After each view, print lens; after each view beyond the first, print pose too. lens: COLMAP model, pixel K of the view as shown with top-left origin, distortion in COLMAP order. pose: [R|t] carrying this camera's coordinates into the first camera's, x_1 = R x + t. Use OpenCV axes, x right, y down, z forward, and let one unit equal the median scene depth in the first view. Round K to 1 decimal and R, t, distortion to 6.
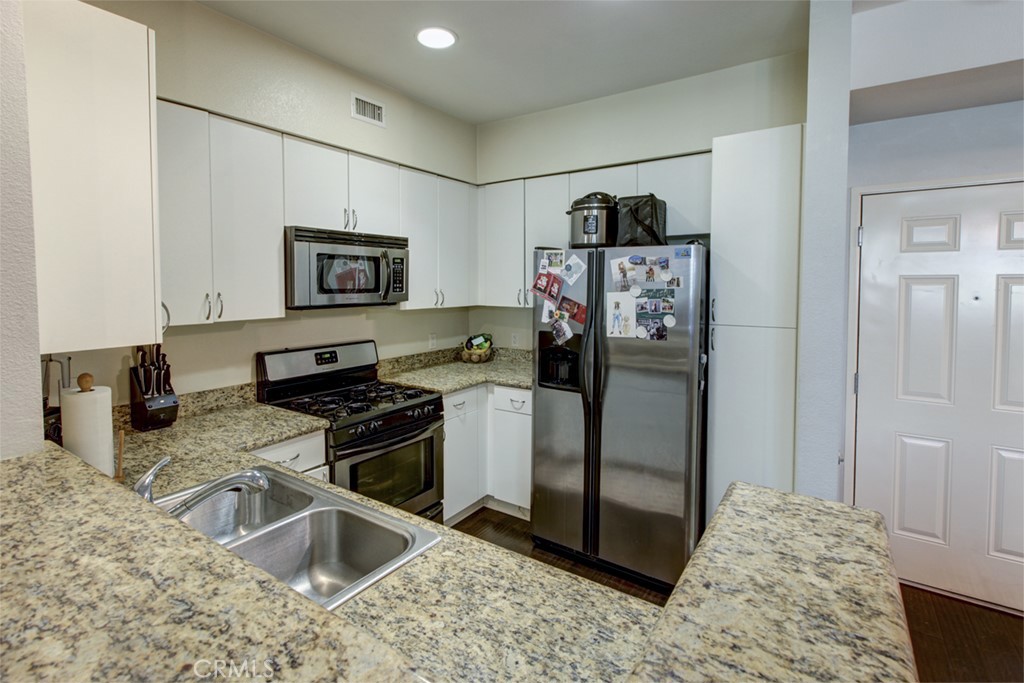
lens RADIAL K [[476.7, 0, 518.2], [0, 476.7, 308.7], [0, 0, 1]] dist [-0.014001, -0.000021]
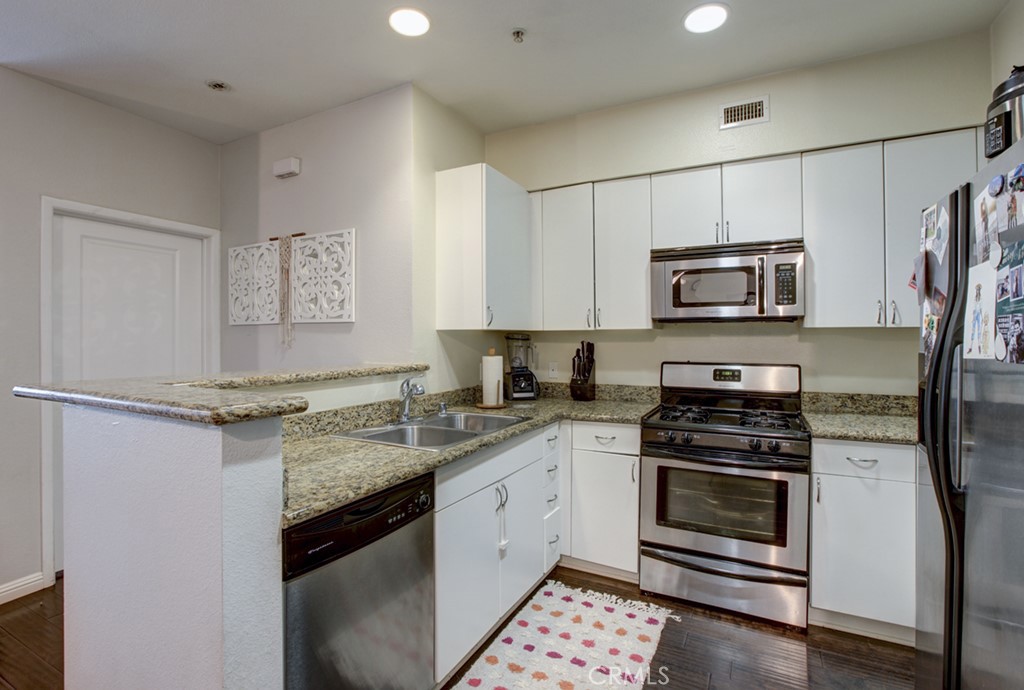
lens RADIAL K [[476.7, 0, 517.8], [0, 476.7, 333.2], [0, 0, 1]] dist [-0.014001, -0.000021]
pose [[0.143412, -0.011202, -0.989600, 0.546152], [-0.051513, 0.998496, -0.018768, 0.059692], [0.988322, 0.053669, 0.142619, 0.444146]]
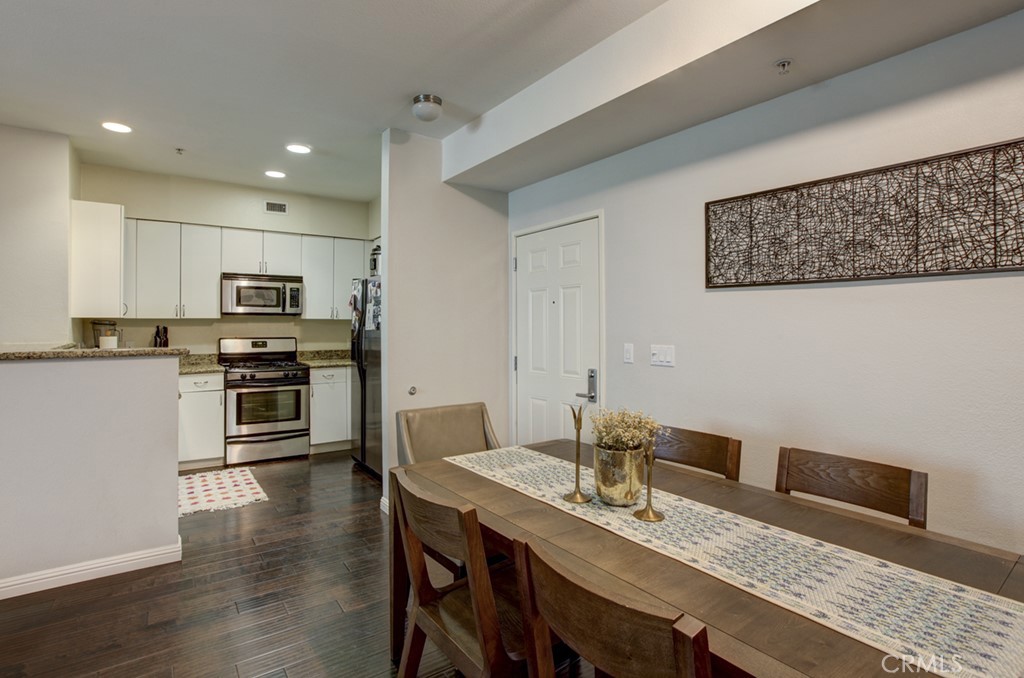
lens RADIAL K [[495.2, 0, 509.2], [0, 495.2, 330.1], [0, 0, 1]] dist [-0.037477, -0.000236]
pose [[0.944019, 0.005040, -0.329853, 1.155778], [-0.018555, 0.999112, -0.037836, 0.106902], [0.329369, 0.041839, 0.943274, -0.461961]]
